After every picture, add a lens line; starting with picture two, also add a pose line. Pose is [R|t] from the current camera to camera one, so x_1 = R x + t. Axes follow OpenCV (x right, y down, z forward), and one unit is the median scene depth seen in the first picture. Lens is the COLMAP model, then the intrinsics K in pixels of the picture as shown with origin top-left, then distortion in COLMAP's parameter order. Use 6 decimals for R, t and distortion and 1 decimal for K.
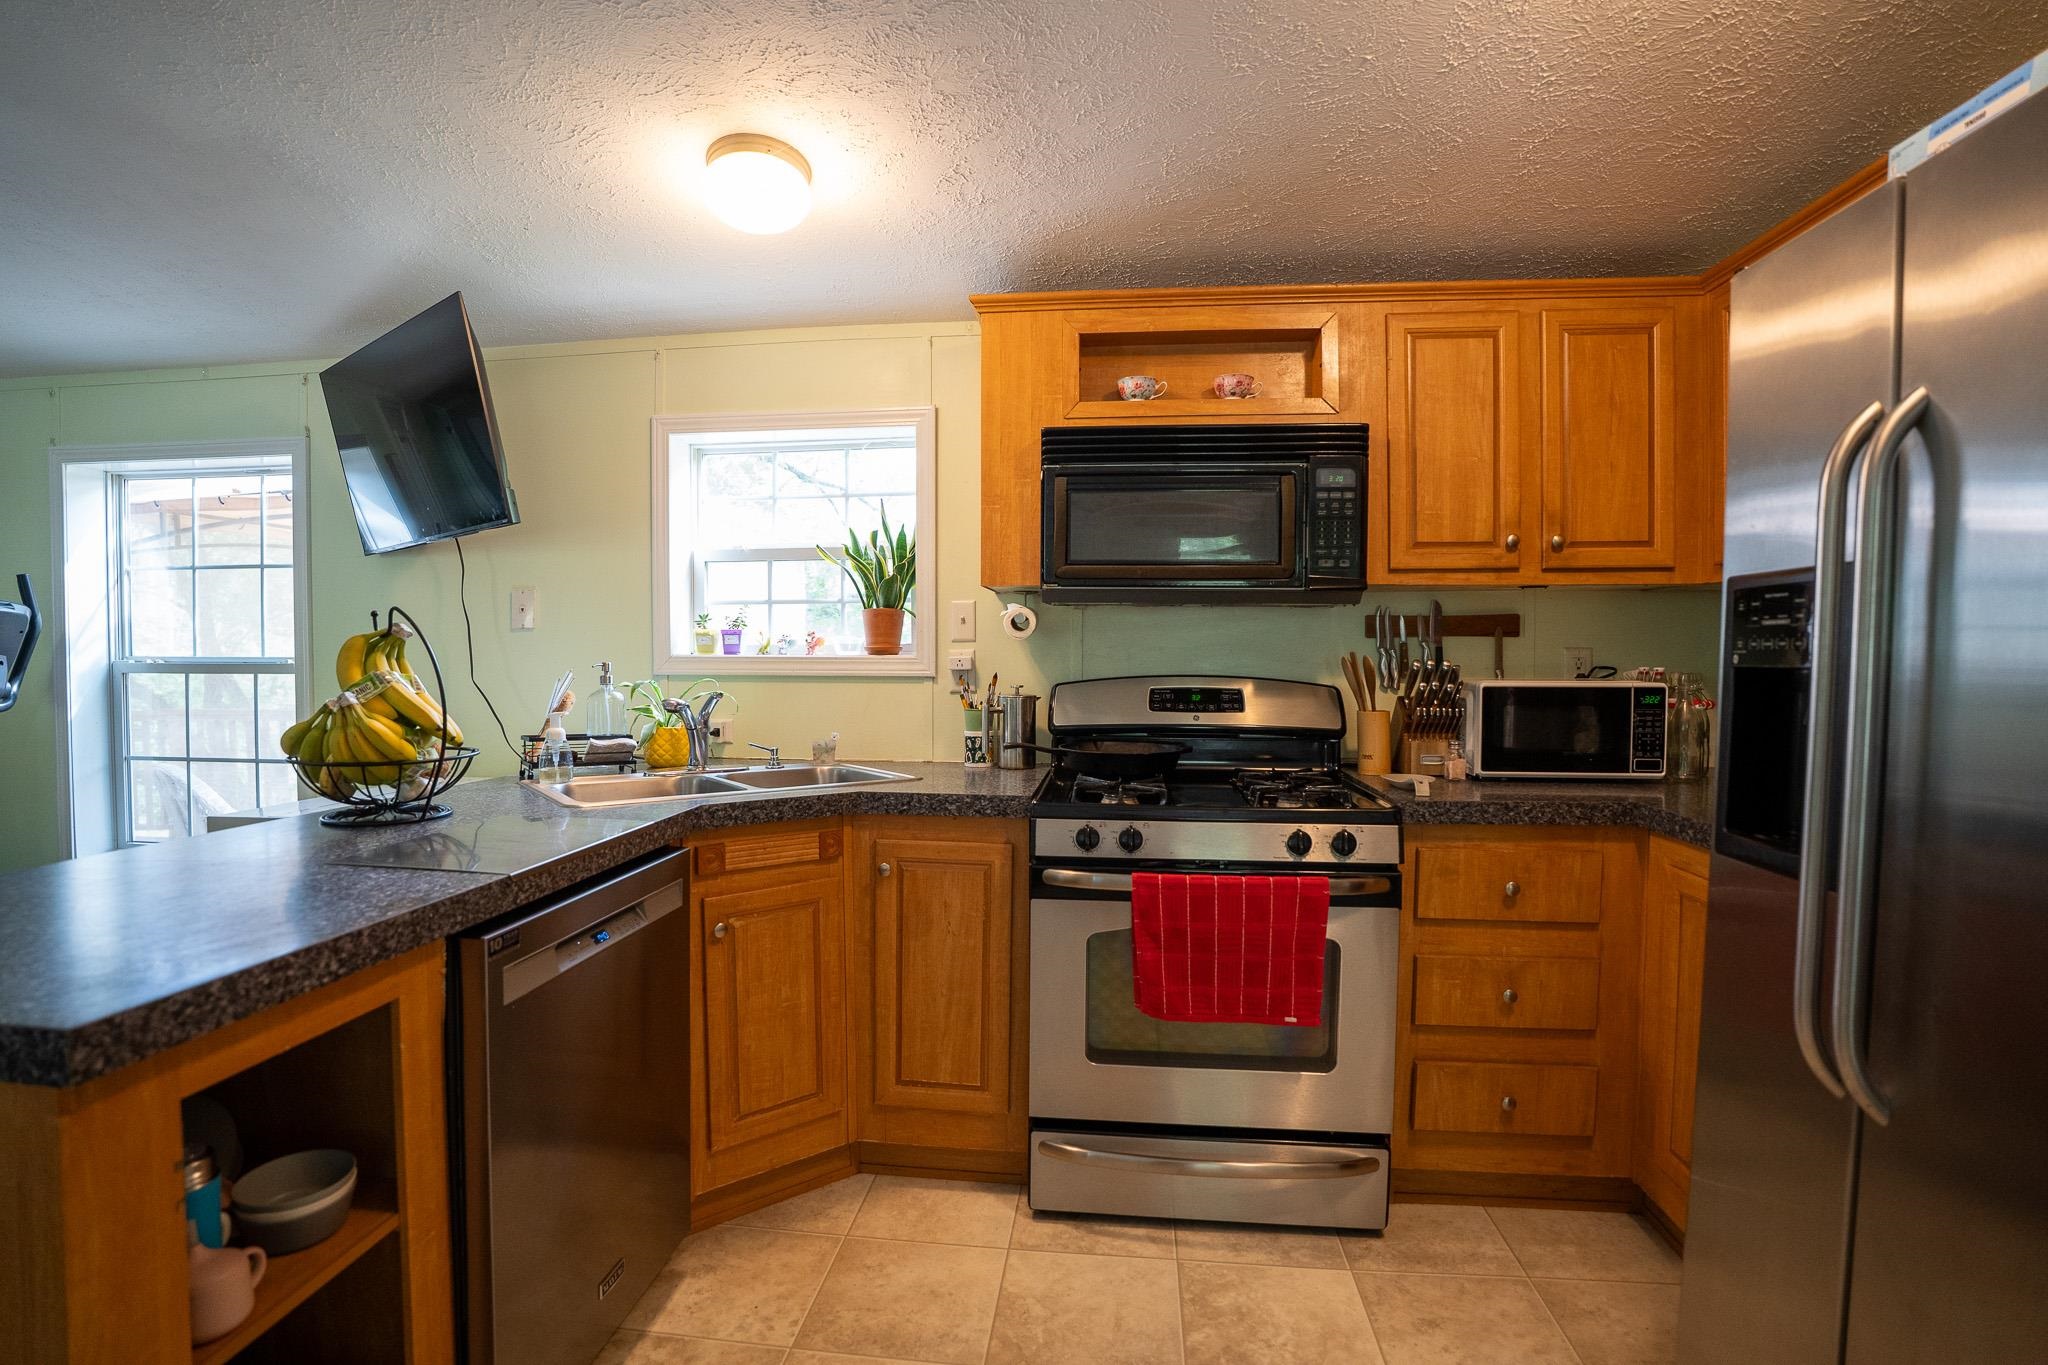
lens RADIAL K [[952.9, 0, 1020.6], [0, 952.9, 683.0], [0, 0, 1]] dist [-0.070046, 0.019789]
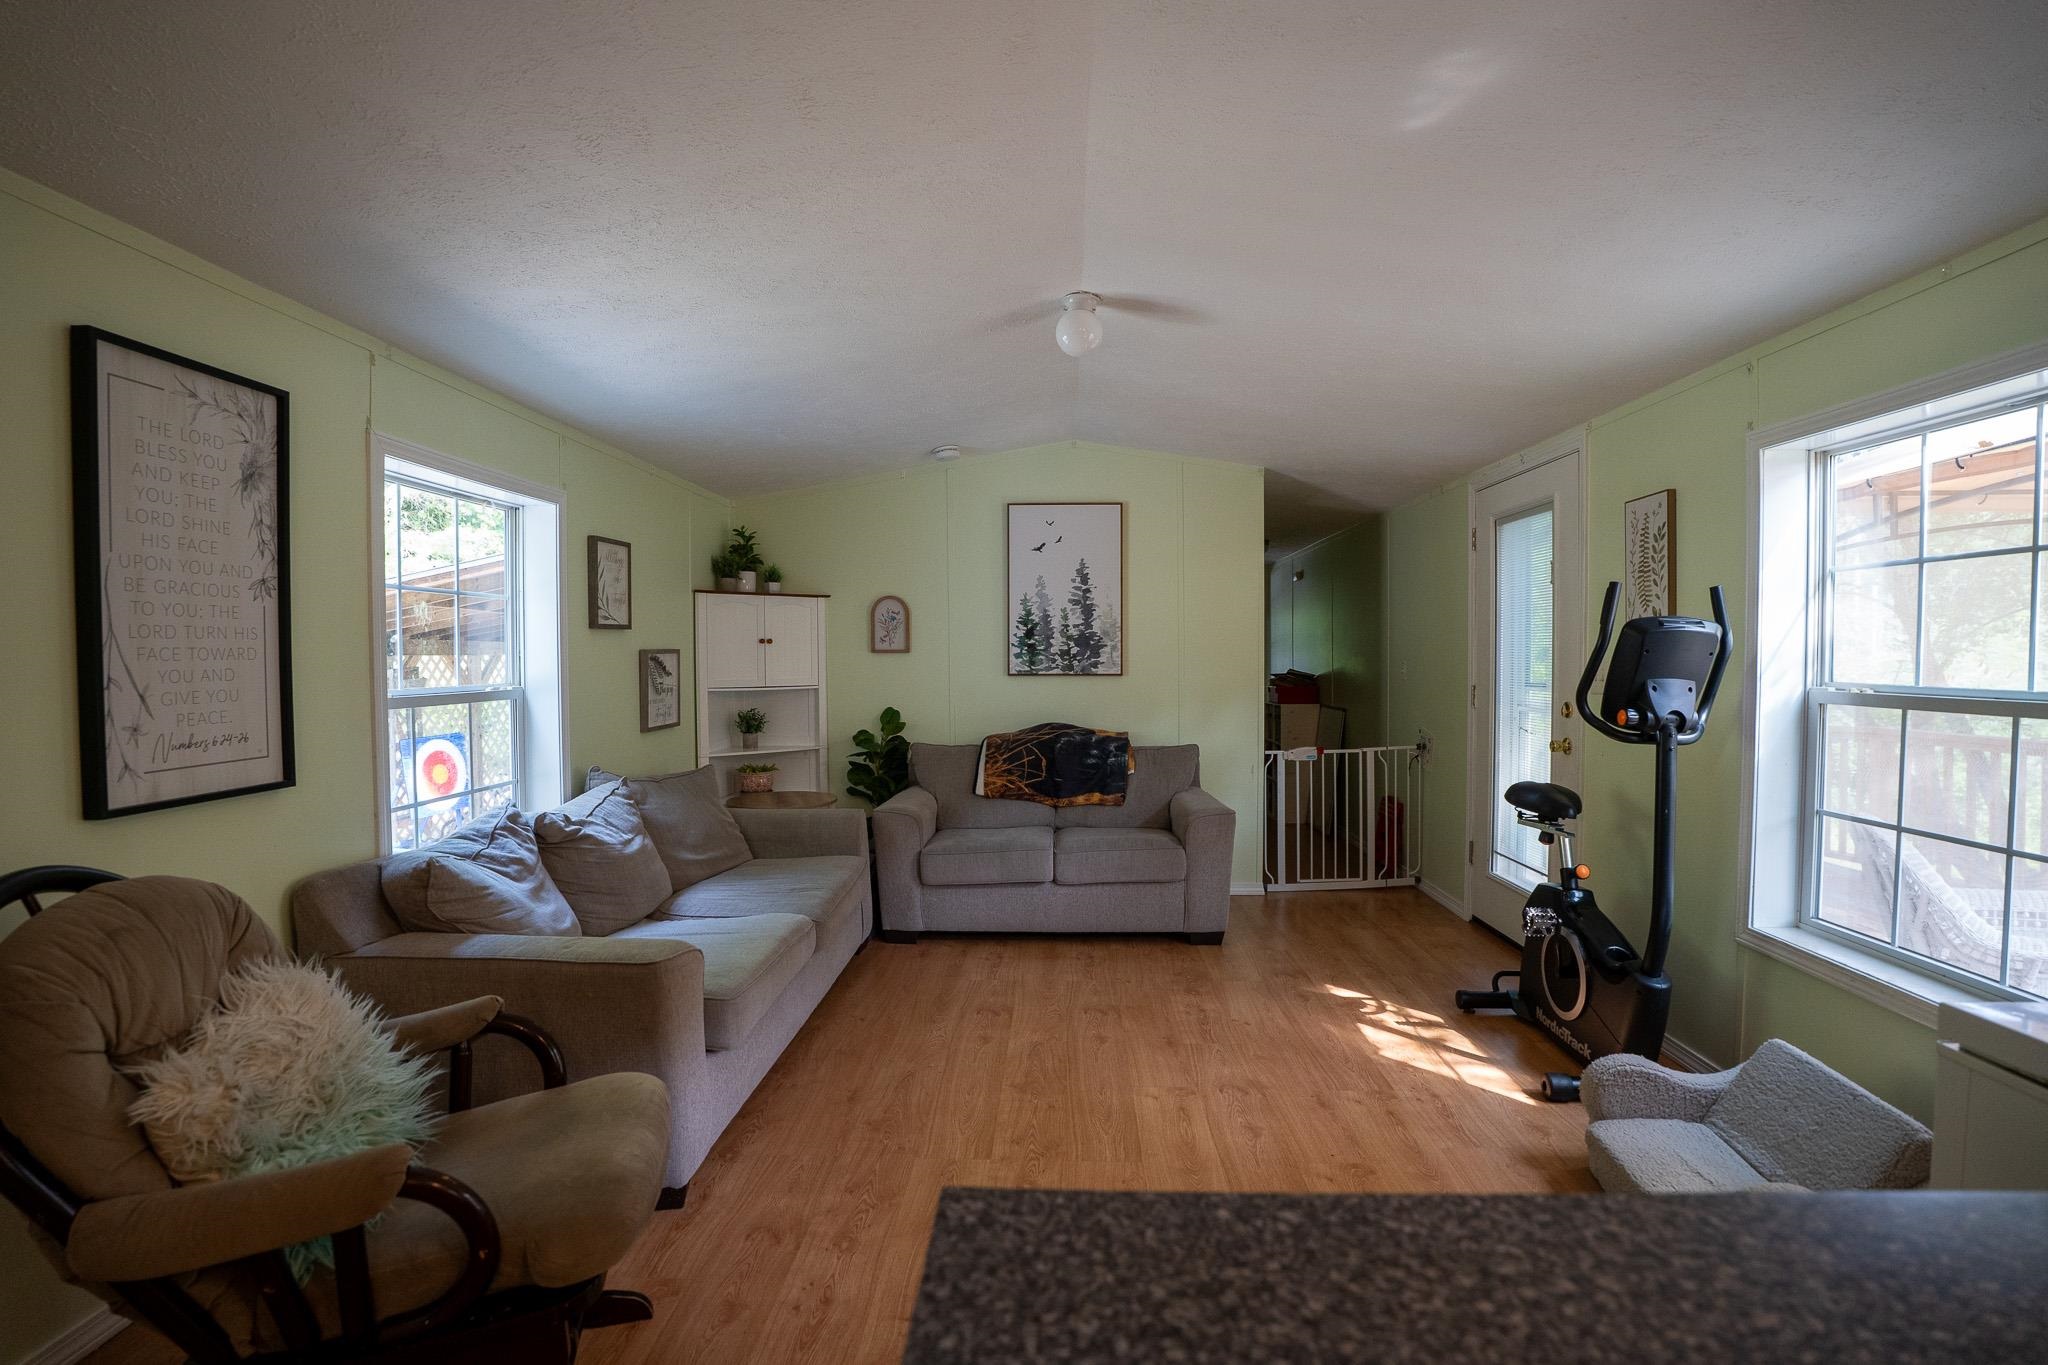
lens RADIAL K [[952.9, 0, 1020.6], [0, 952.9, 683.0], [0, 0, 1]] dist [-0.070046, 0.019789]
pose [[0.066318, 0.030821, -0.997322, -0.277044], [-0.027049, 0.999211, 0.029080, -0.036929], [0.997432, 0.025048, 0.067099, 0.284001]]
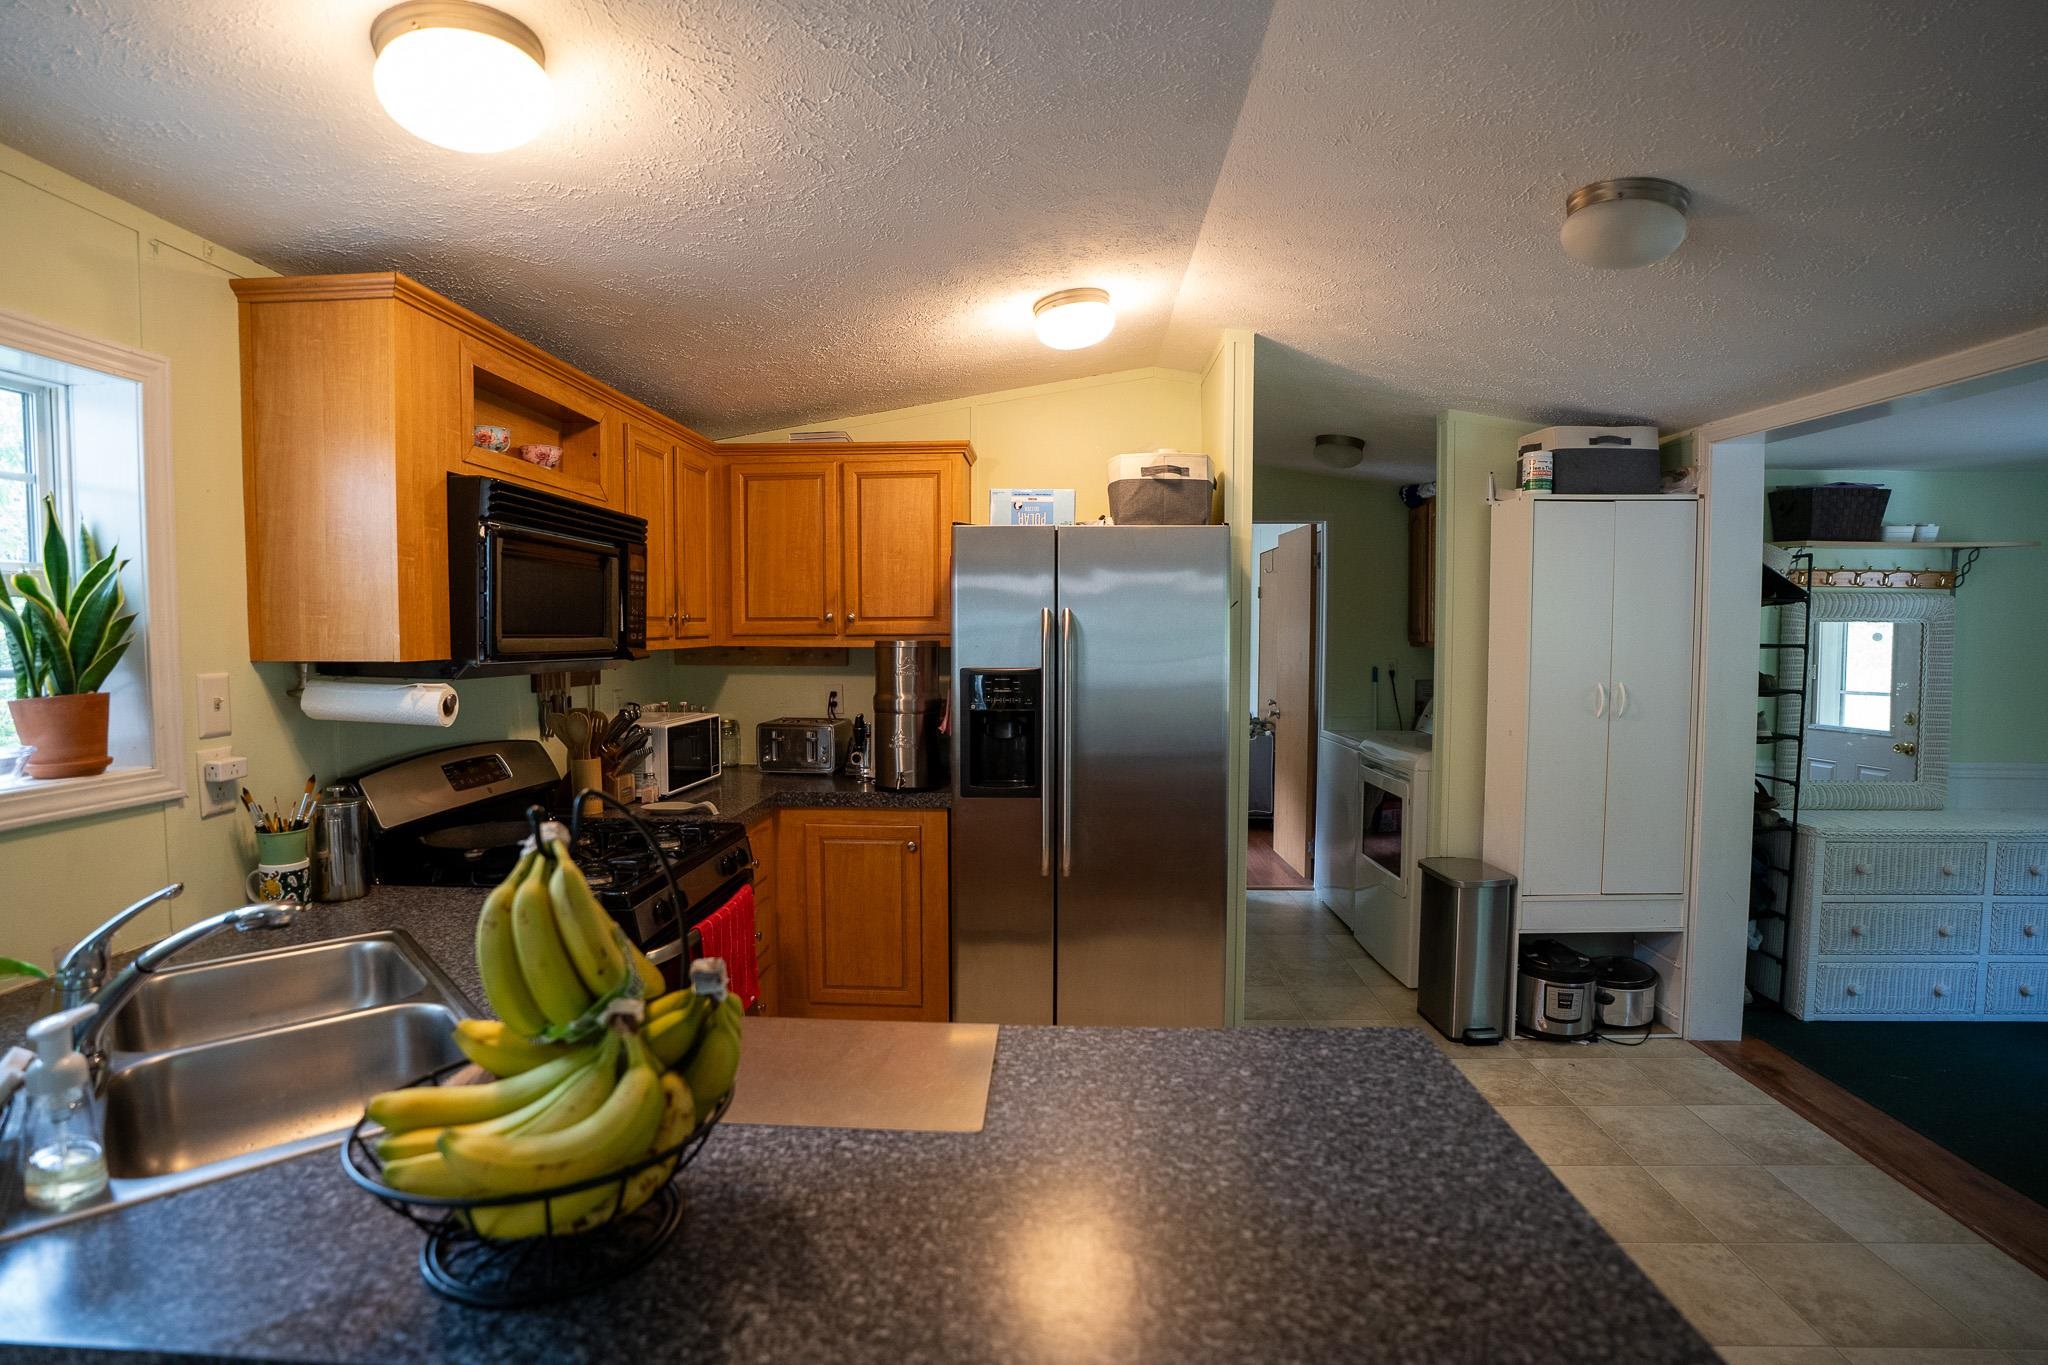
lens RADIAL K [[983.4, 0, 1013.3], [0, 983.4, 686.9], [0, 0, 1]] dist [-0.072454, 0.019885]
pose [[-0.062064, -0.057446, 0.996418, -0.705728], [0.031195, 0.997743, 0.059466, -0.094691], [-0.997585, 0.034774, -0.060132, 0.471021]]
